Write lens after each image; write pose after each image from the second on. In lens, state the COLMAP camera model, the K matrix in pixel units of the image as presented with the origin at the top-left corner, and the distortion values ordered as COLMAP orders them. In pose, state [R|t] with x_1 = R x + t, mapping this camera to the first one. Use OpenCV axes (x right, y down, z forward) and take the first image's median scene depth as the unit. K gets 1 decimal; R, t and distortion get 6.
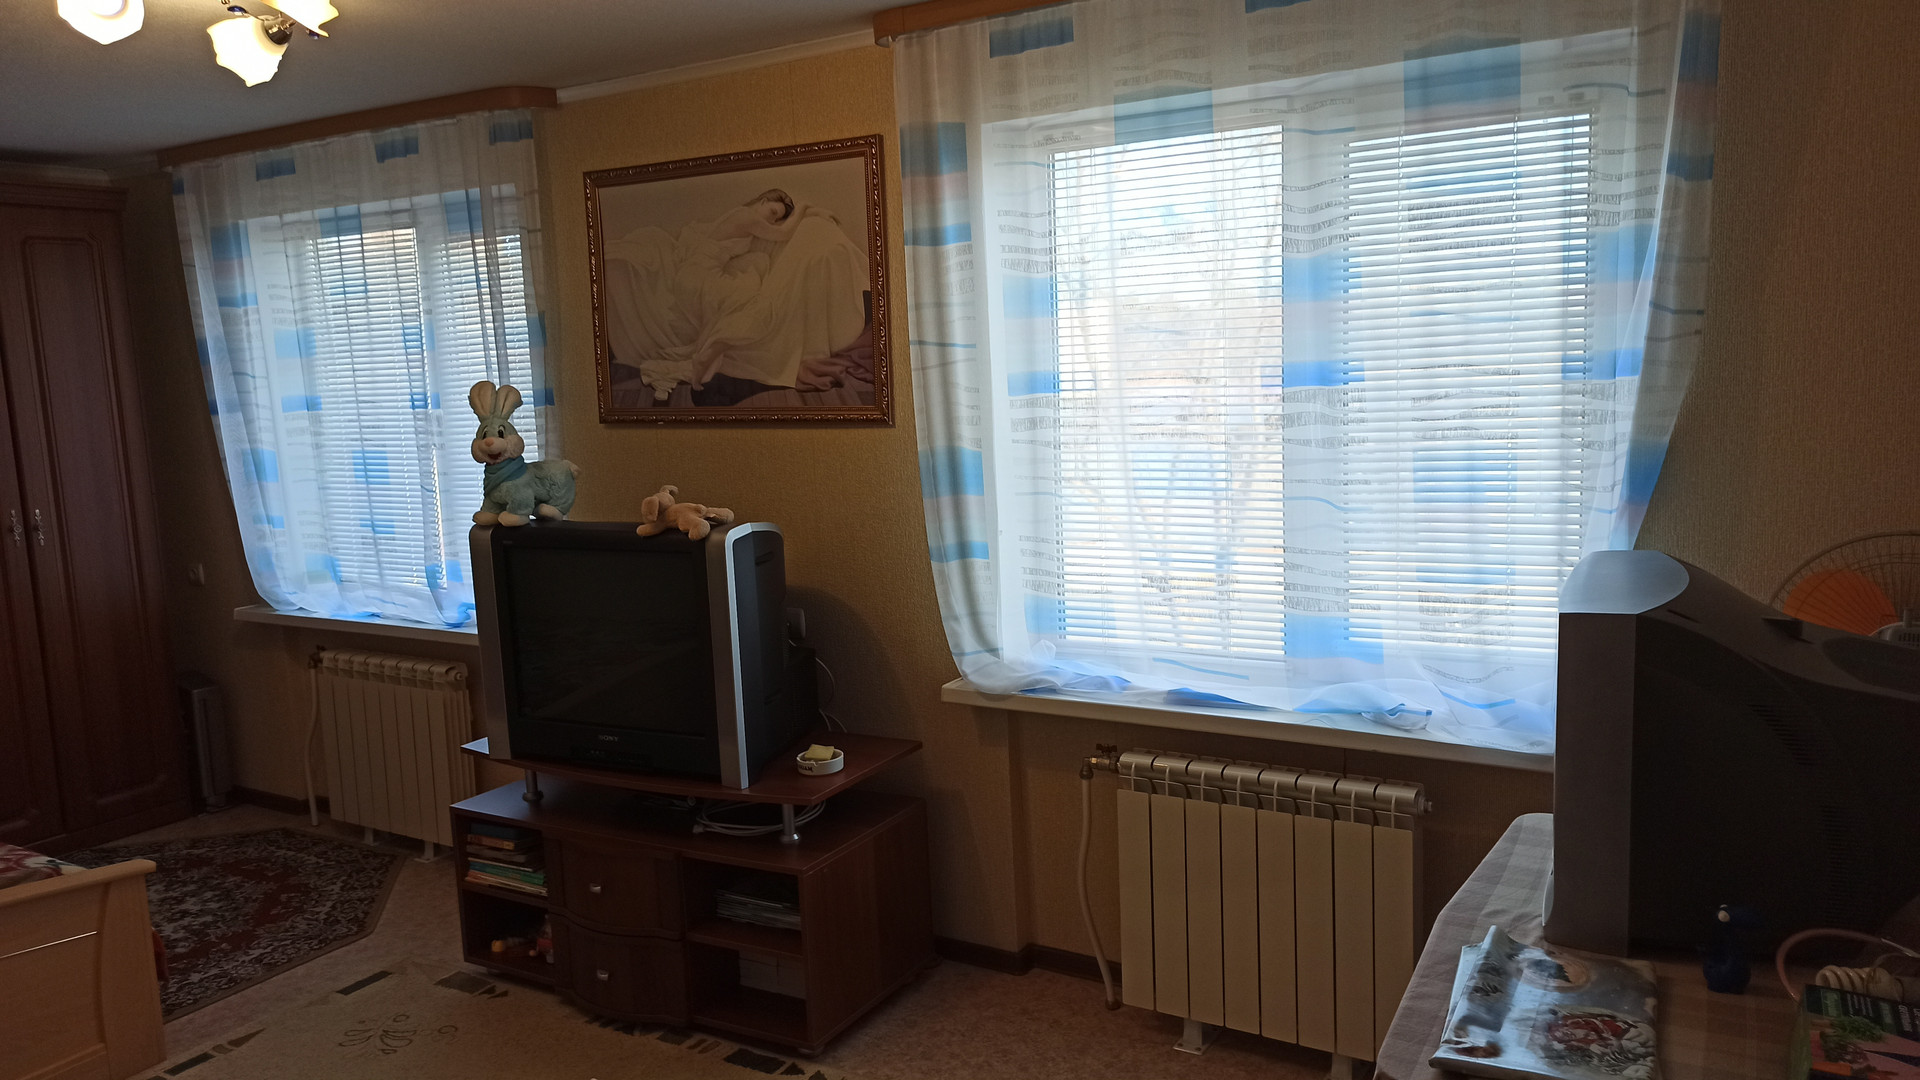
lens RADIAL K [[1414.7, 0, 951.5], [0, 1414.7, 542.9], [0, 0, 1]] dist [0.049775, -0.004114]
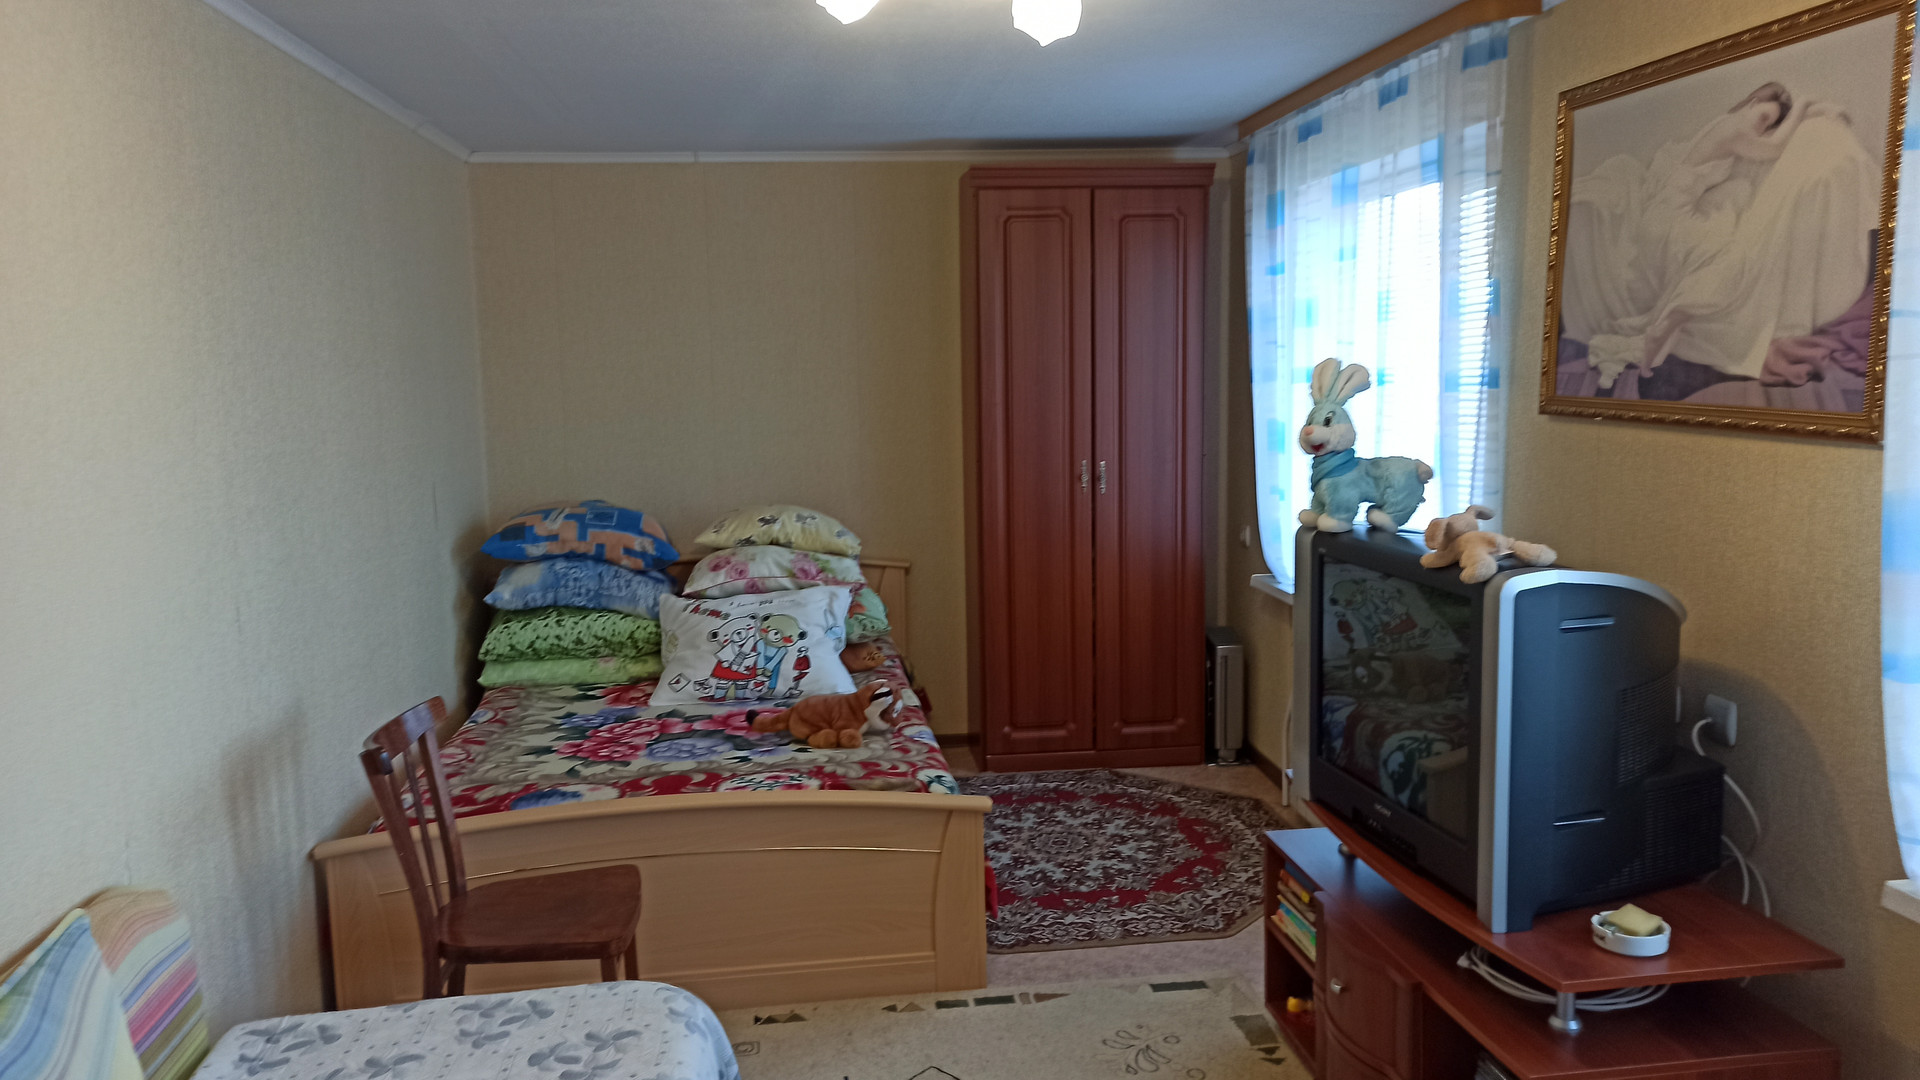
lens RADIAL K [[1414.7, 0, 961.8], [0, 1414.7, 544.0], [0, 0, 1]] dist [0.049775, -0.004114]
pose [[0.624907, 0.132510, -0.769371, 0.187600], [-0.111608, 0.990531, 0.079950, -0.043736], [0.772680, 0.035907, 0.633779, 0.274612]]
